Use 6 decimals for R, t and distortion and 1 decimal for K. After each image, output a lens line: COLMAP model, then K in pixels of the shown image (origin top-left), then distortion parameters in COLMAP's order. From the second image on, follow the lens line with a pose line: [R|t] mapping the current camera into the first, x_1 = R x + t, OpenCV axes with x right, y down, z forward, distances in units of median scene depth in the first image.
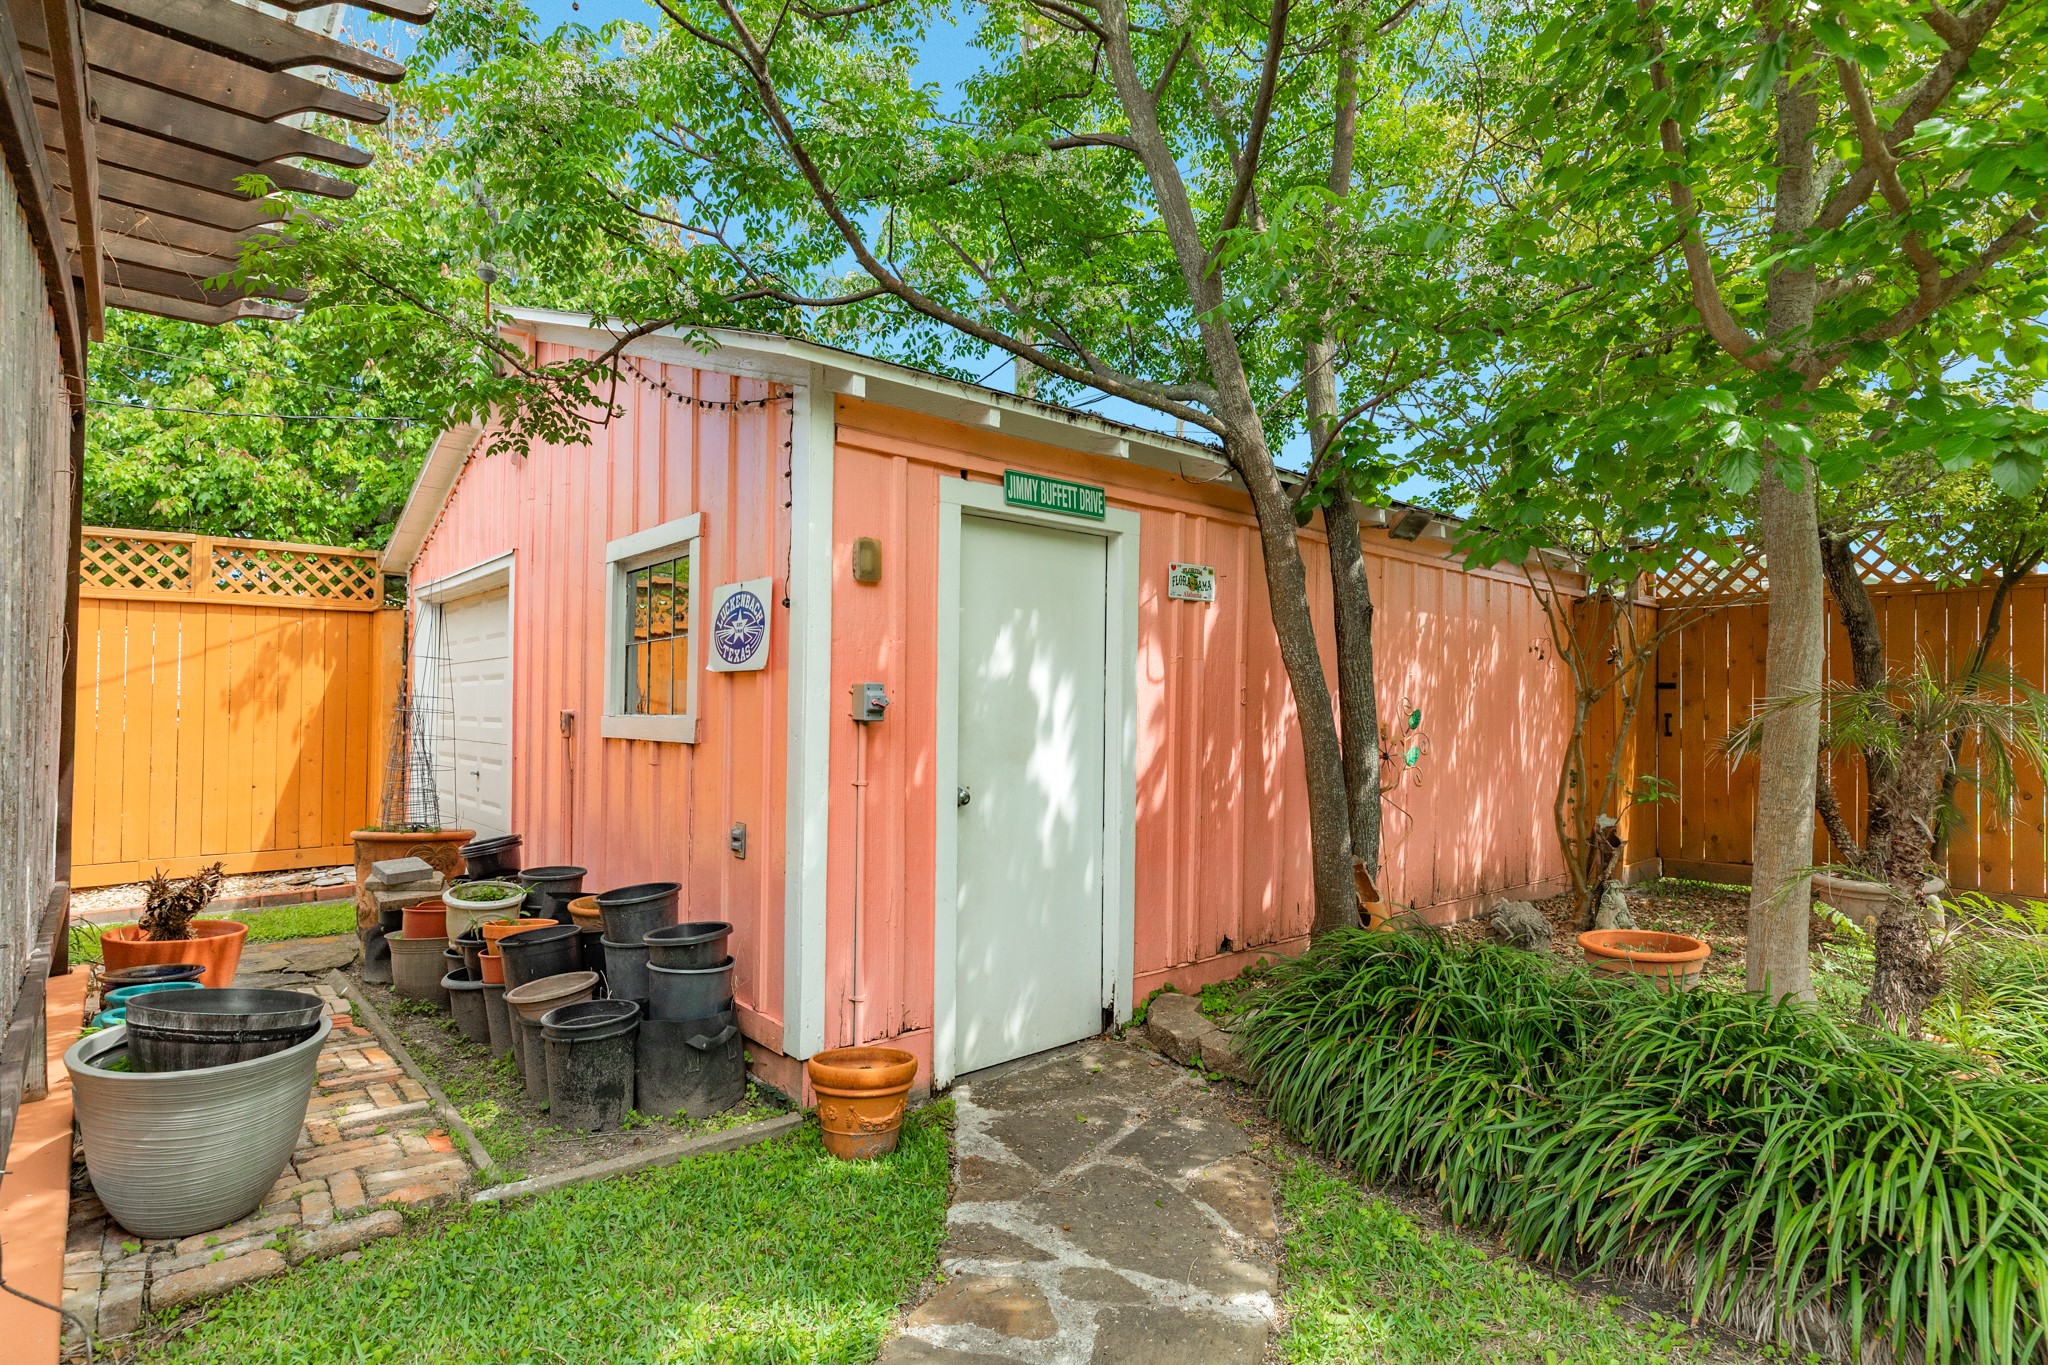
lens RADIAL K [[1025.3, 0, 1031.2], [0, 1025.3, 678.6], [0, 0, 1]] dist [-0.000299, 0.000093]
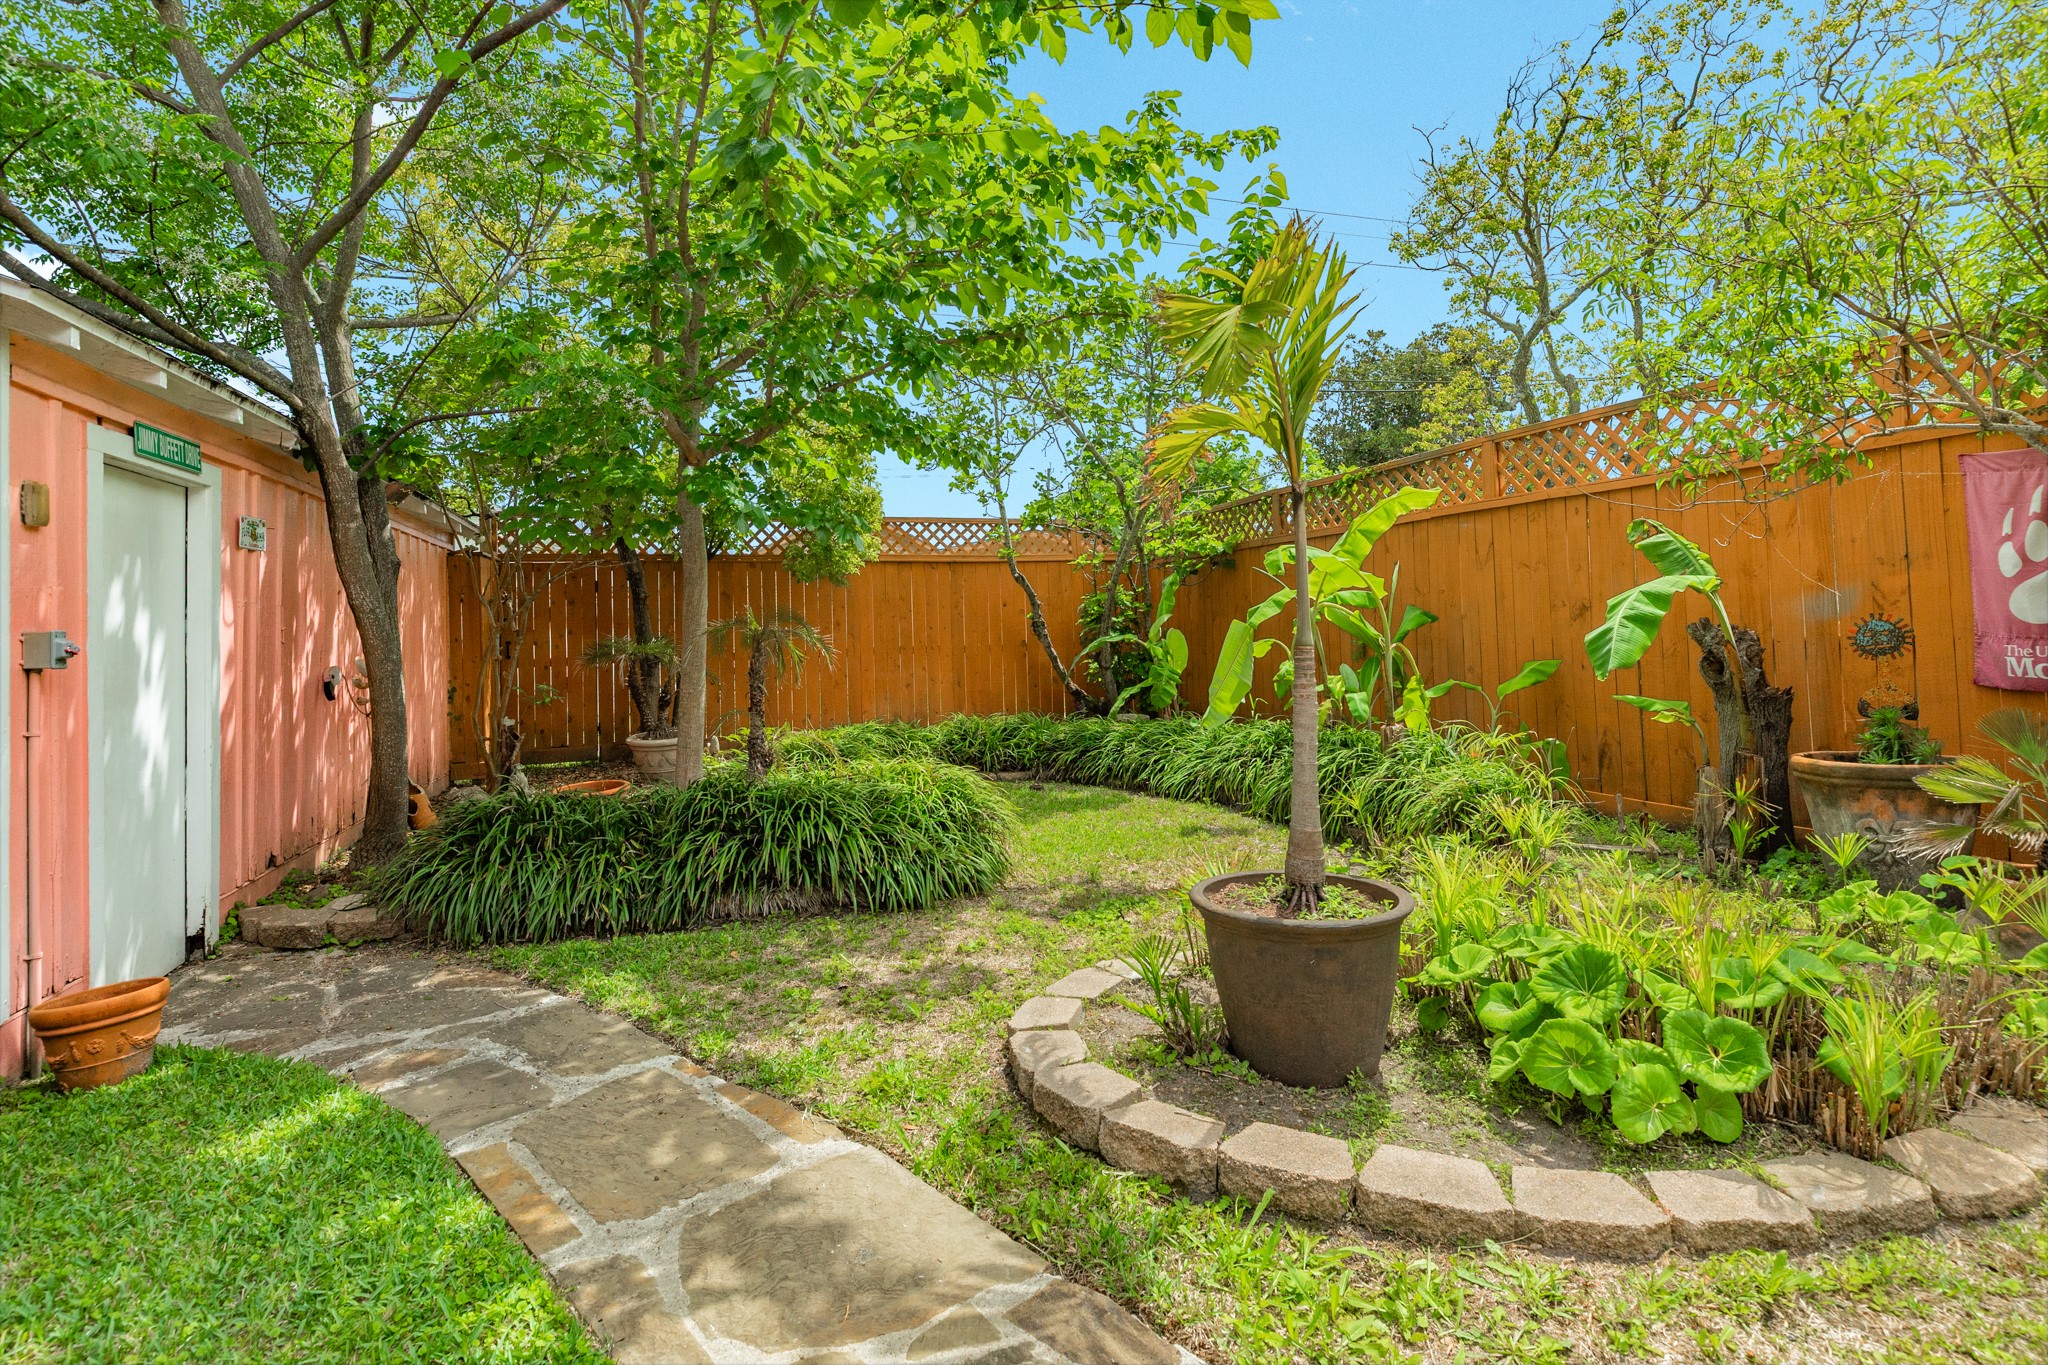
lens RADIAL K [[1002.1, 0, 1031.6], [0, 1002.1, 620.3], [0, 0, 1]] dist [-0.000142, 0.000125]
pose [[0.378524, -0.011231, 0.925523, -0.553311], [0.000649, 0.999929, 0.011868, -0.014367], [-0.925591, -0.003892, 0.378505, -0.189238]]
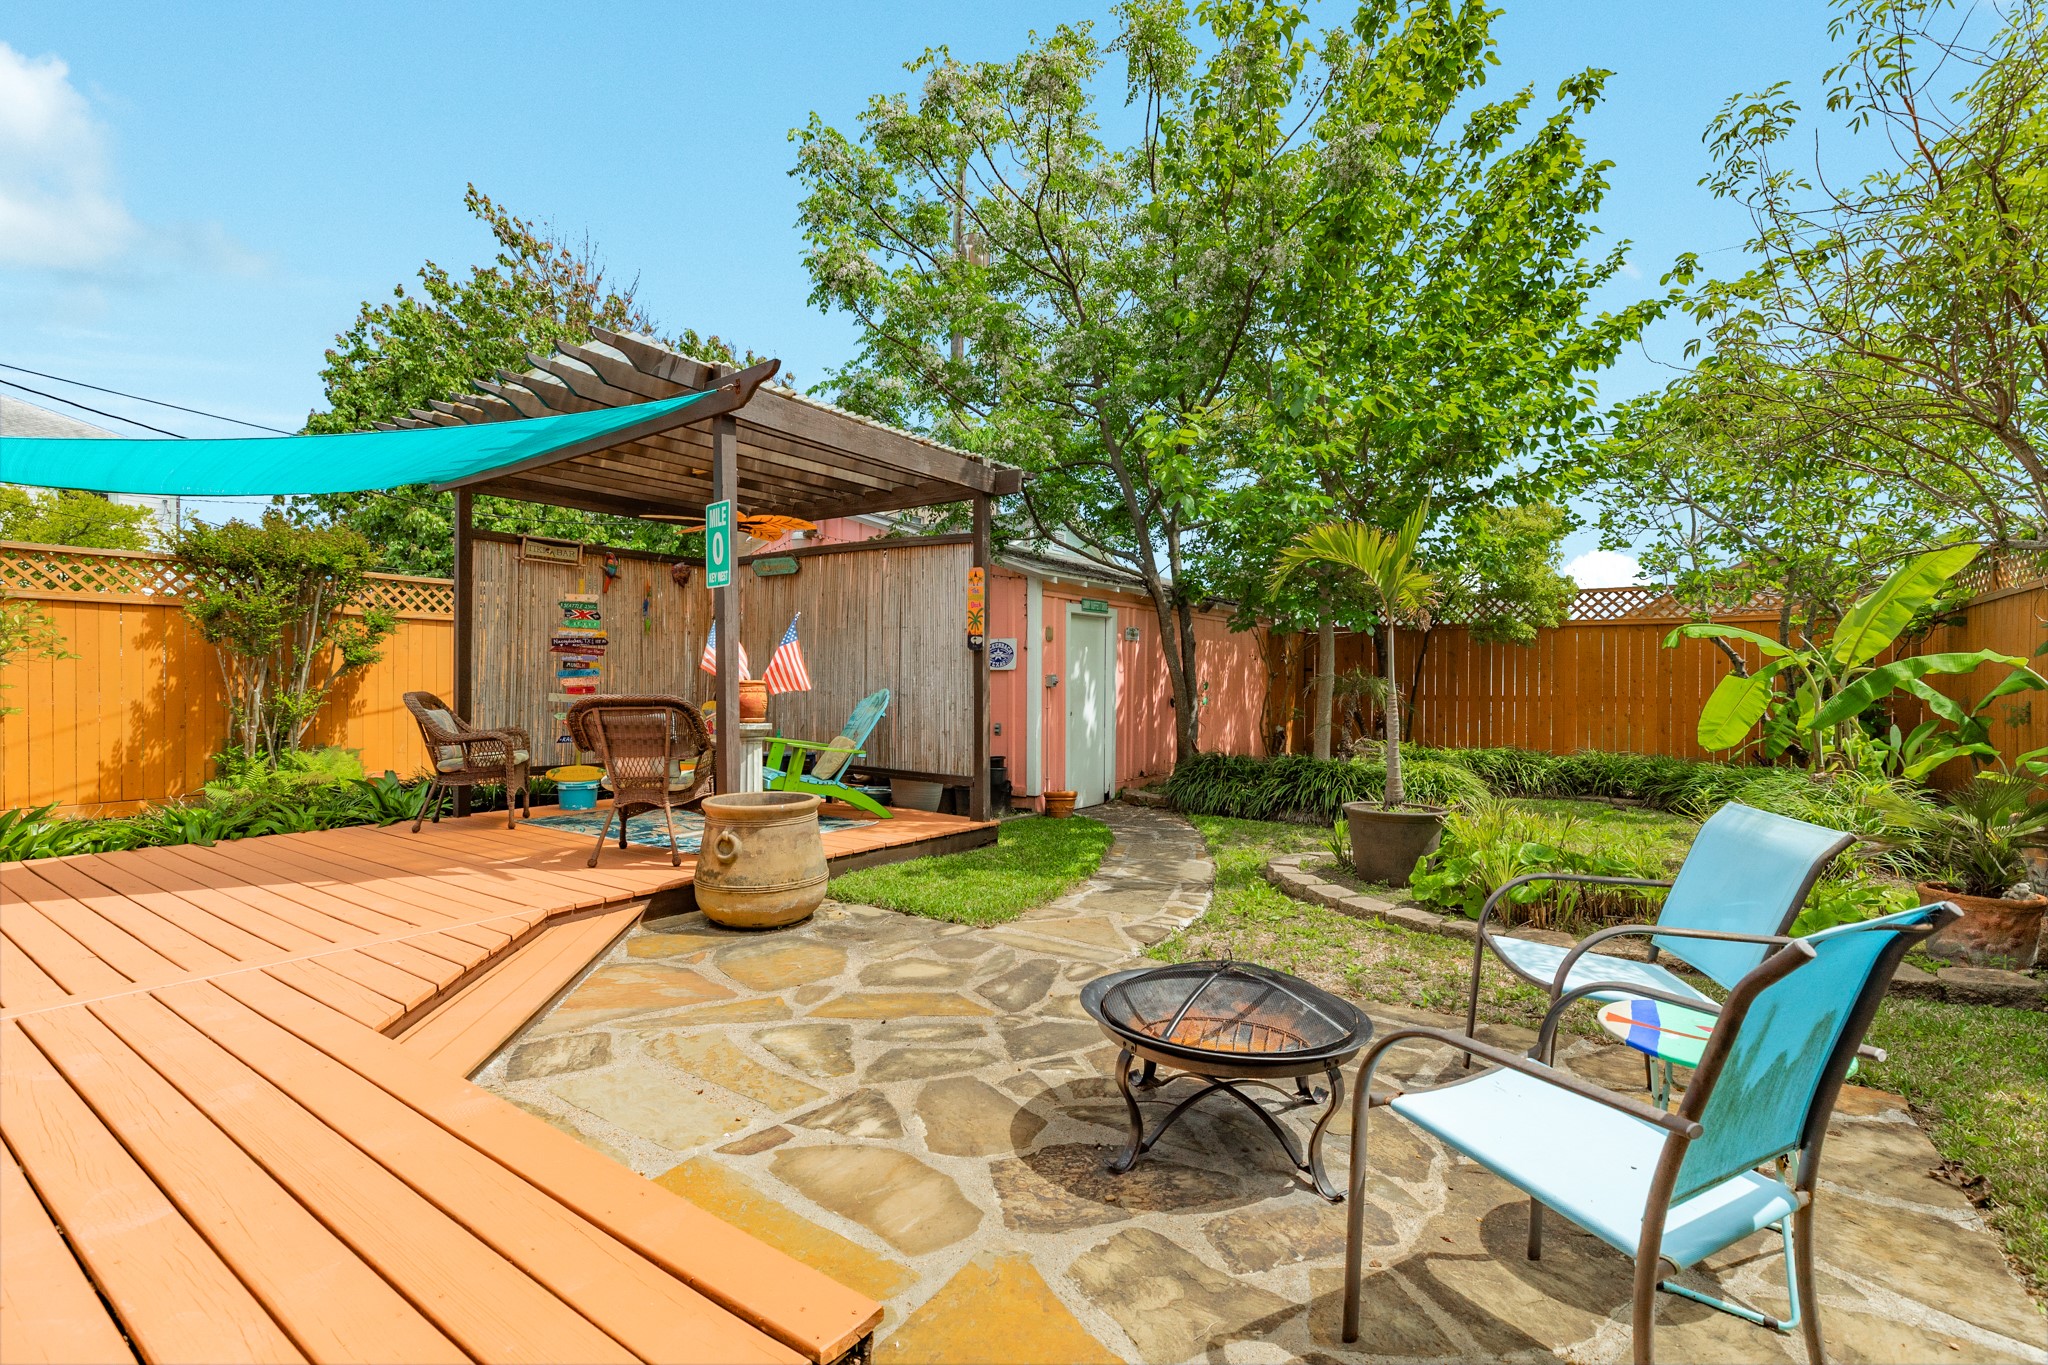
lens RADIAL K [[923.7, 0, 1005.4], [0, 923.7, 686.5], [0, 0, 1]] dist [0.001689, 0.000404]
pose [[0.979418, -0.009801, 0.201605, -0.677814], [0.004049, 0.999573, 0.028922, -0.031441], [-0.201802, -0.027510, 0.979040, -1.326863]]
